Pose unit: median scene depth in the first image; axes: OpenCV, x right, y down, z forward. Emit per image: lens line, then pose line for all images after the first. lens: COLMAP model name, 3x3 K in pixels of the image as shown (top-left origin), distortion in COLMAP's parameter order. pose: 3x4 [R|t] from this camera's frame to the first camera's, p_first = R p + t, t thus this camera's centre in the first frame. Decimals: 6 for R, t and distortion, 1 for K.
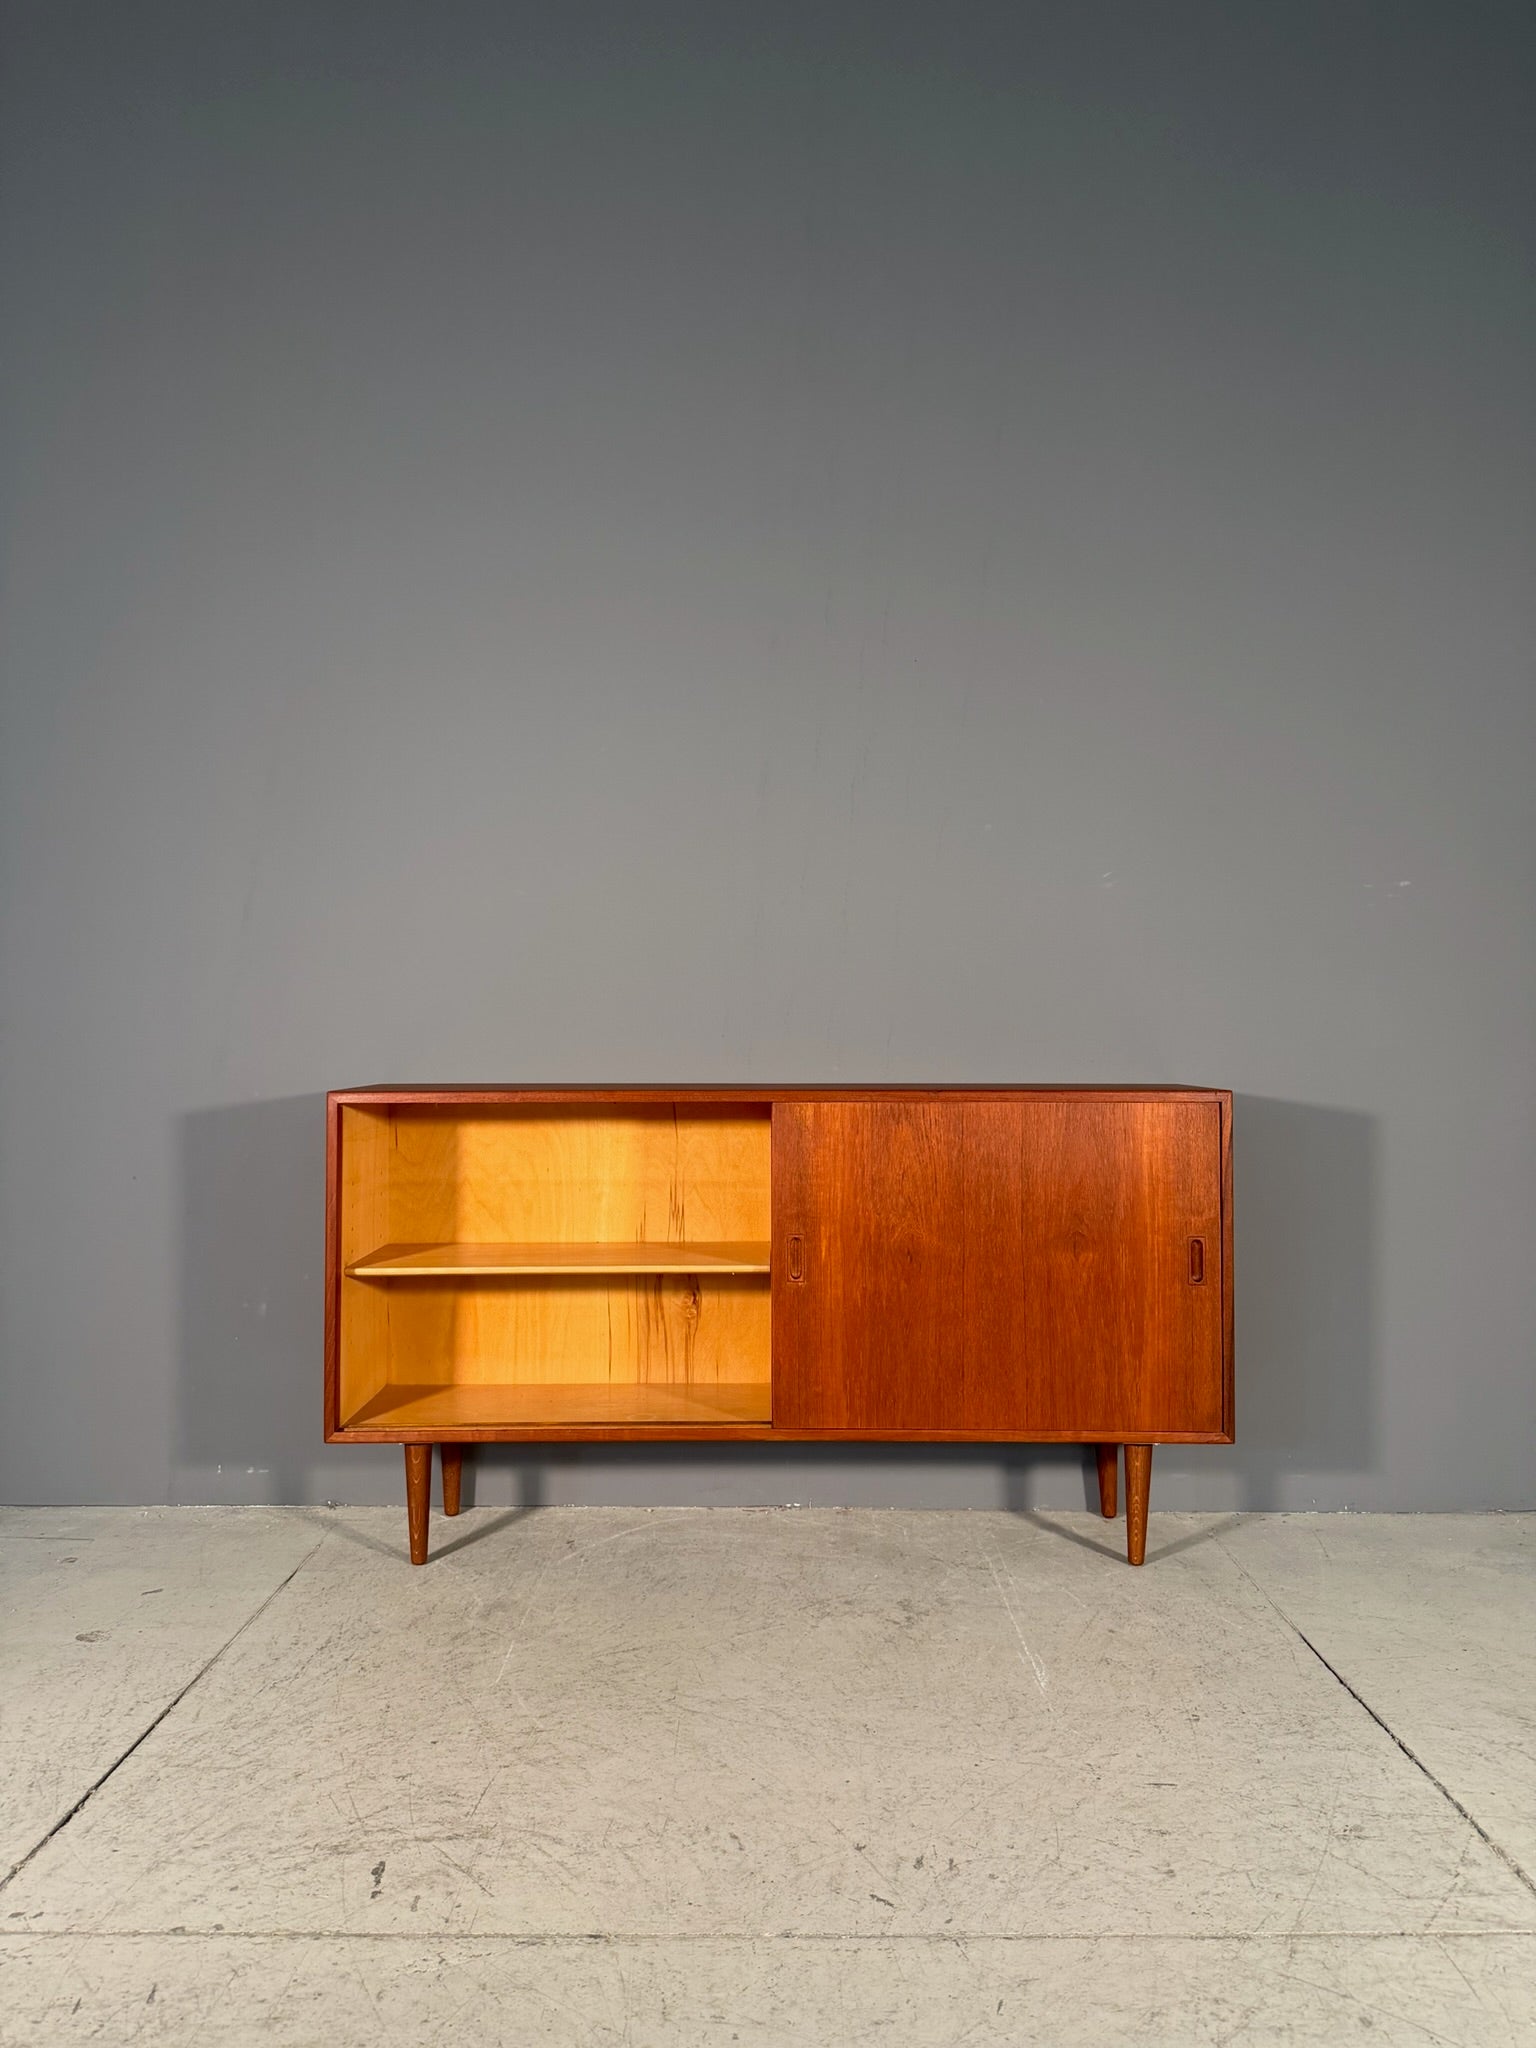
lens RADIAL K [[1436.4, 0, 766.3], [0, 1436.4, 1026.4], [0, 0, 1]] dist [0.000885, -0.005976]
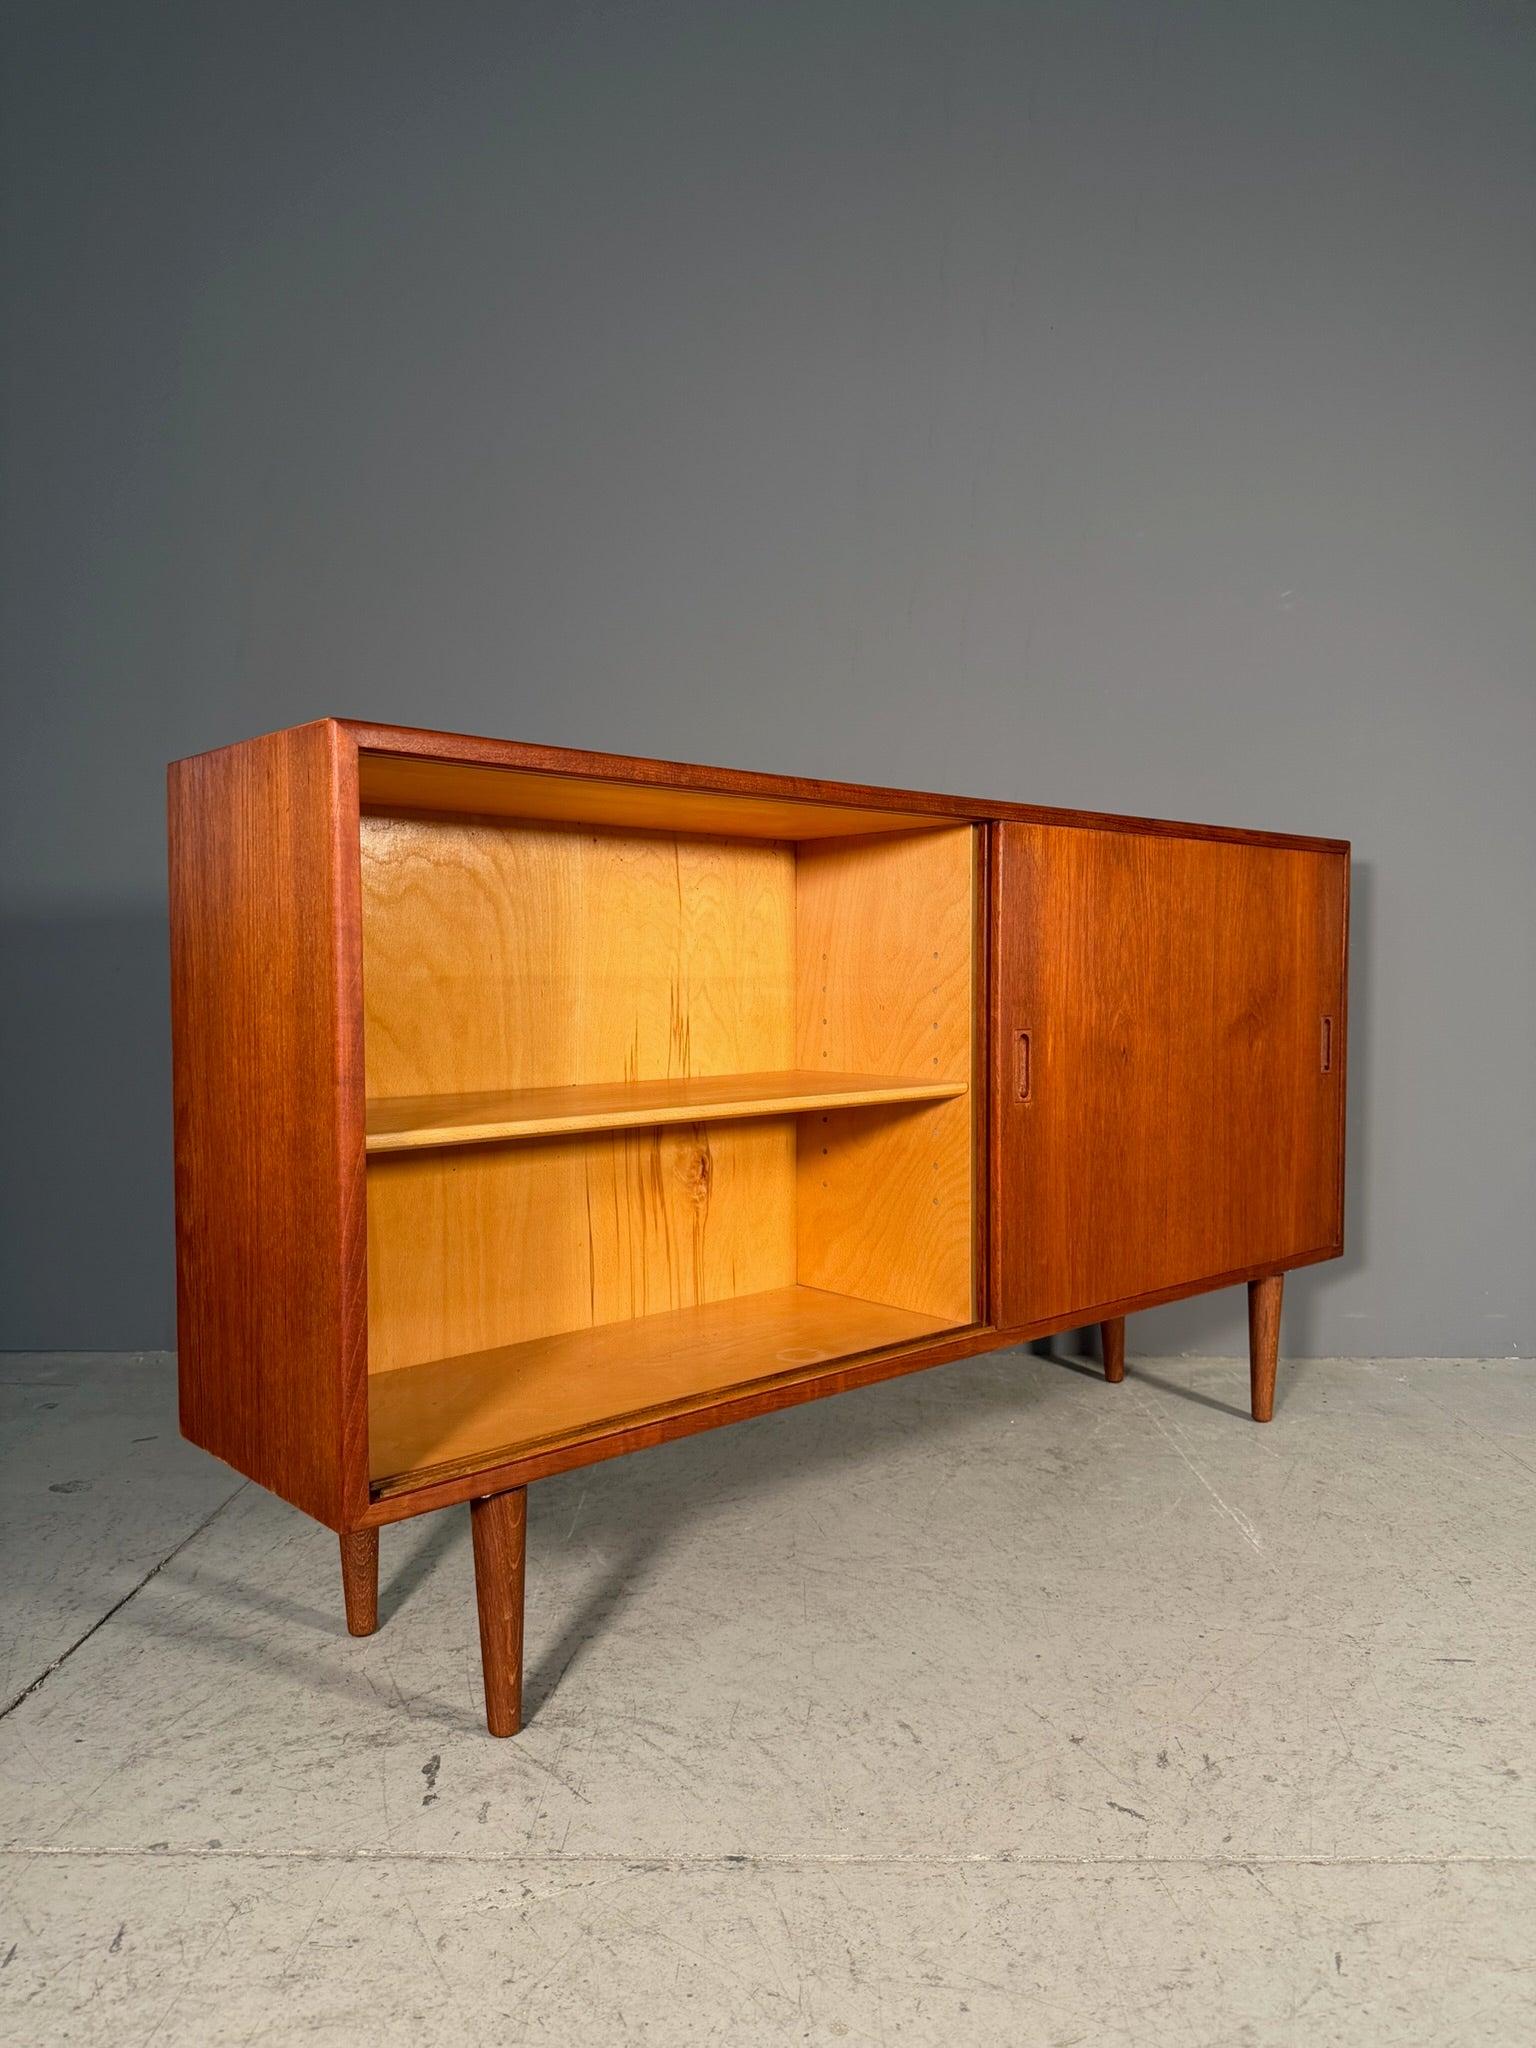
lens RADIAL K [[1440.8, 0, 766.9], [0, 1440.8, 1039.4], [0, 0, 1]] dist [-0.000339, -0.007632]
pose [[0.999936, -0.002115, -0.011090, -0.080658], [0.002869, 0.997649, 0.068469, 0.149041], [0.010919, -0.068496, 0.997592, 0.262499]]
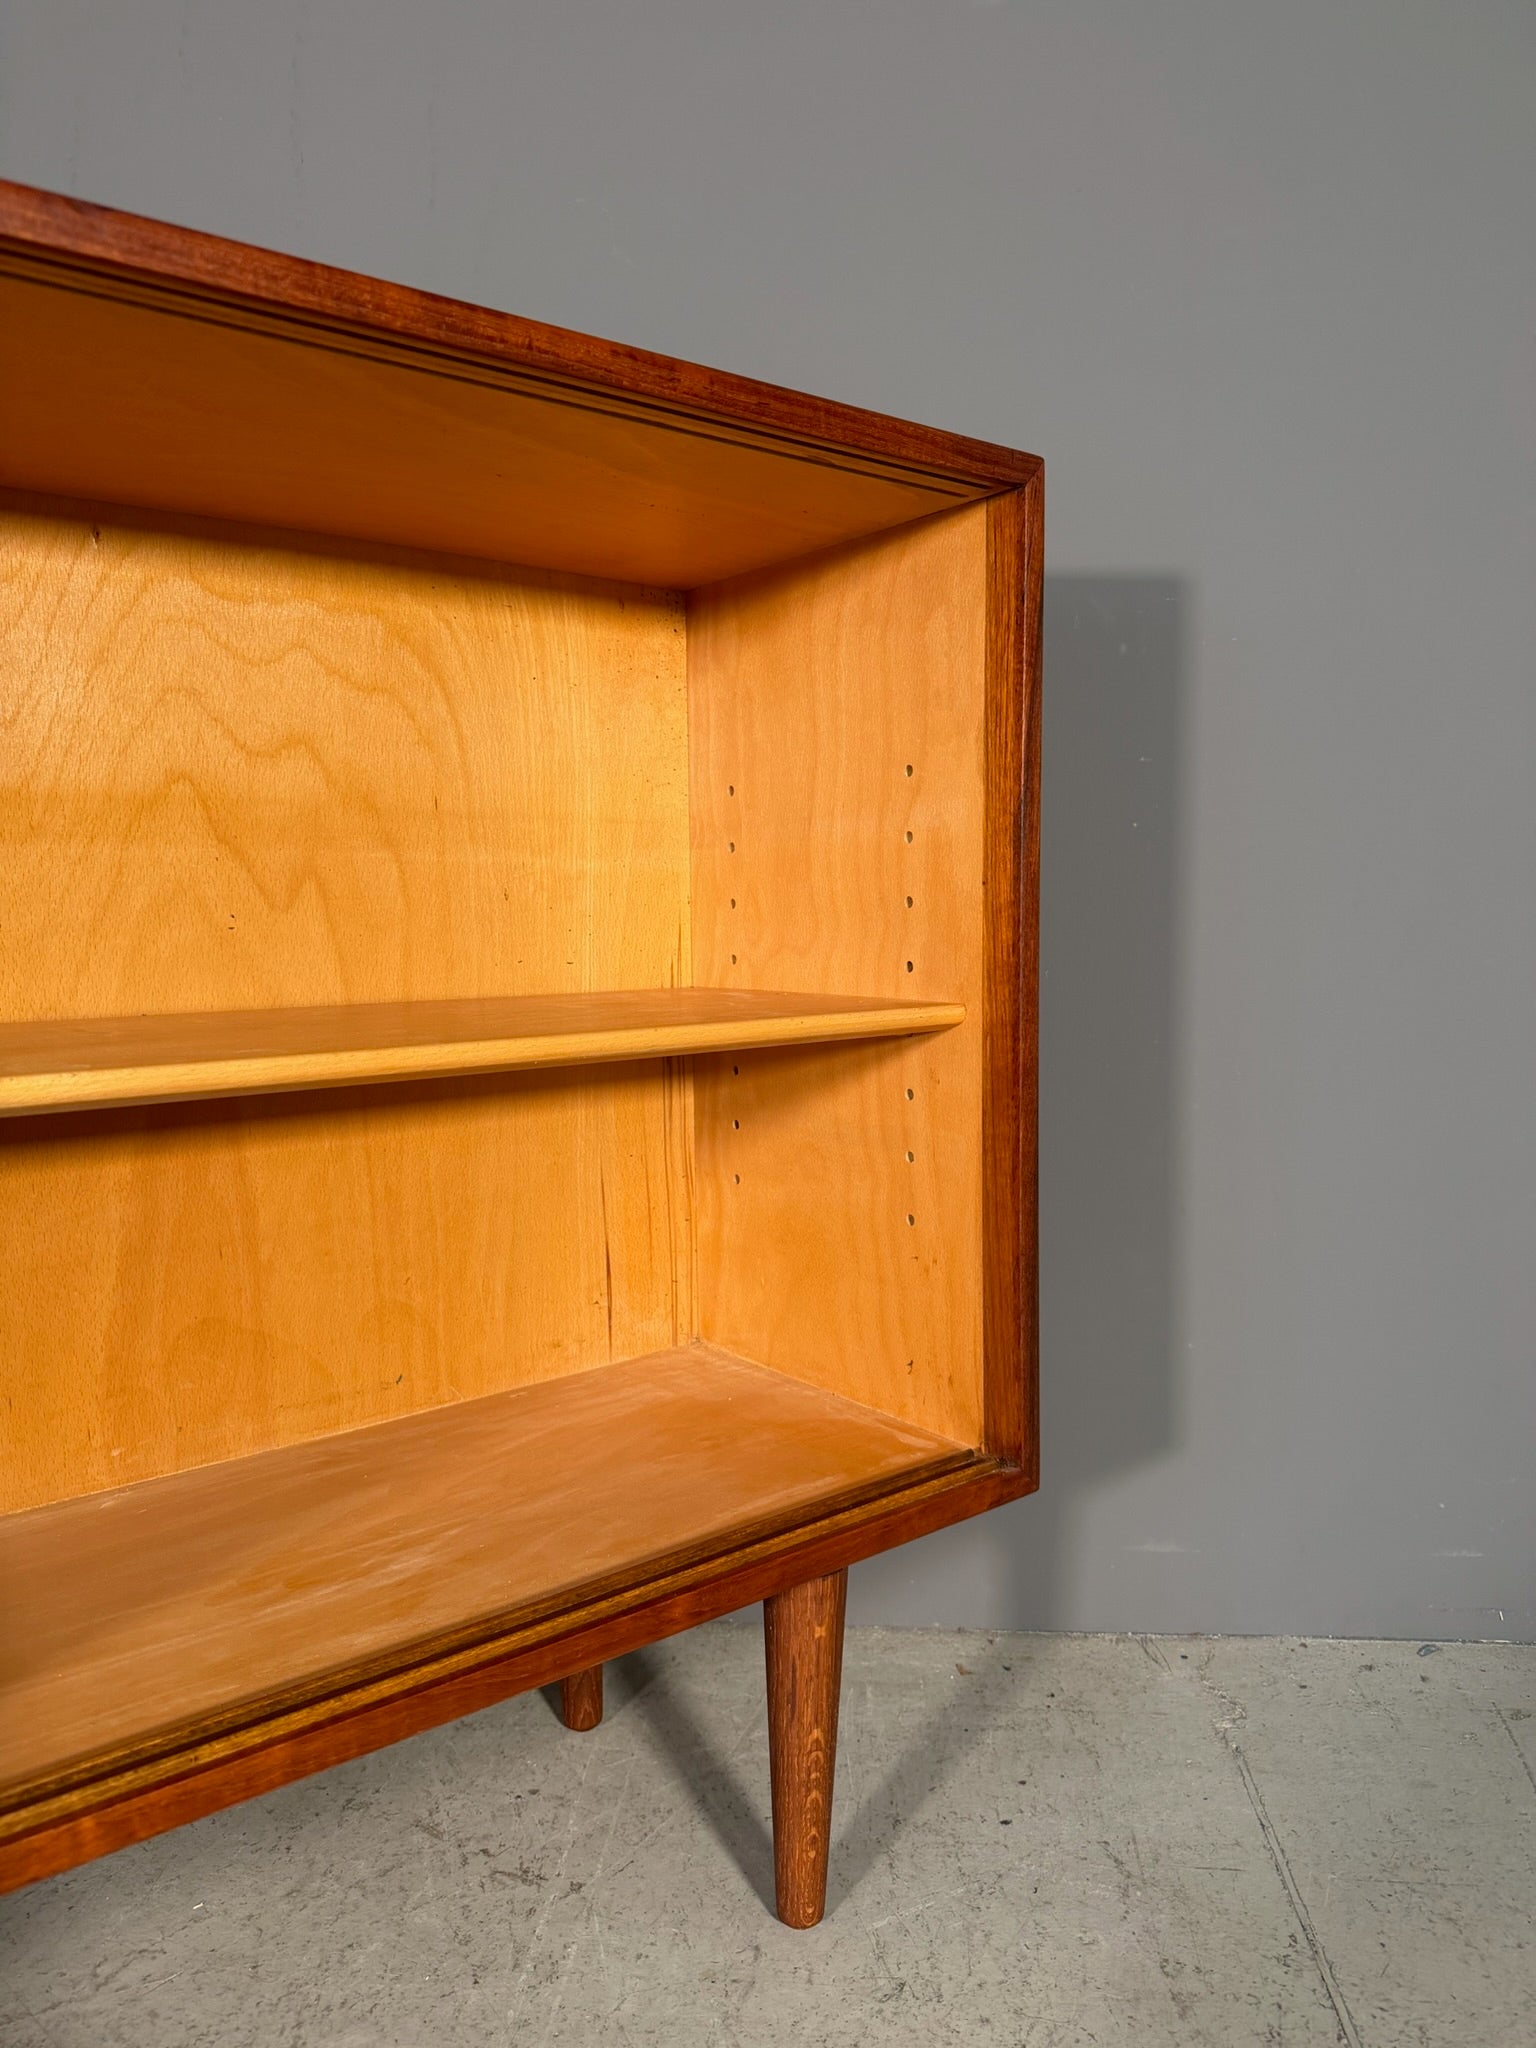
lens RADIAL K [[1447.8, 0, 768.2], [0, 1447.8, 1037.0], [0, 0, 1]] dist [-0.006130, -0.004158]
pose [[0.997315, -0.007835, -0.072816, 0.340714], [0.016238, 0.993170, 0.115541, 0.200433], [0.071413, -0.116413, 0.990630, 0.991687]]
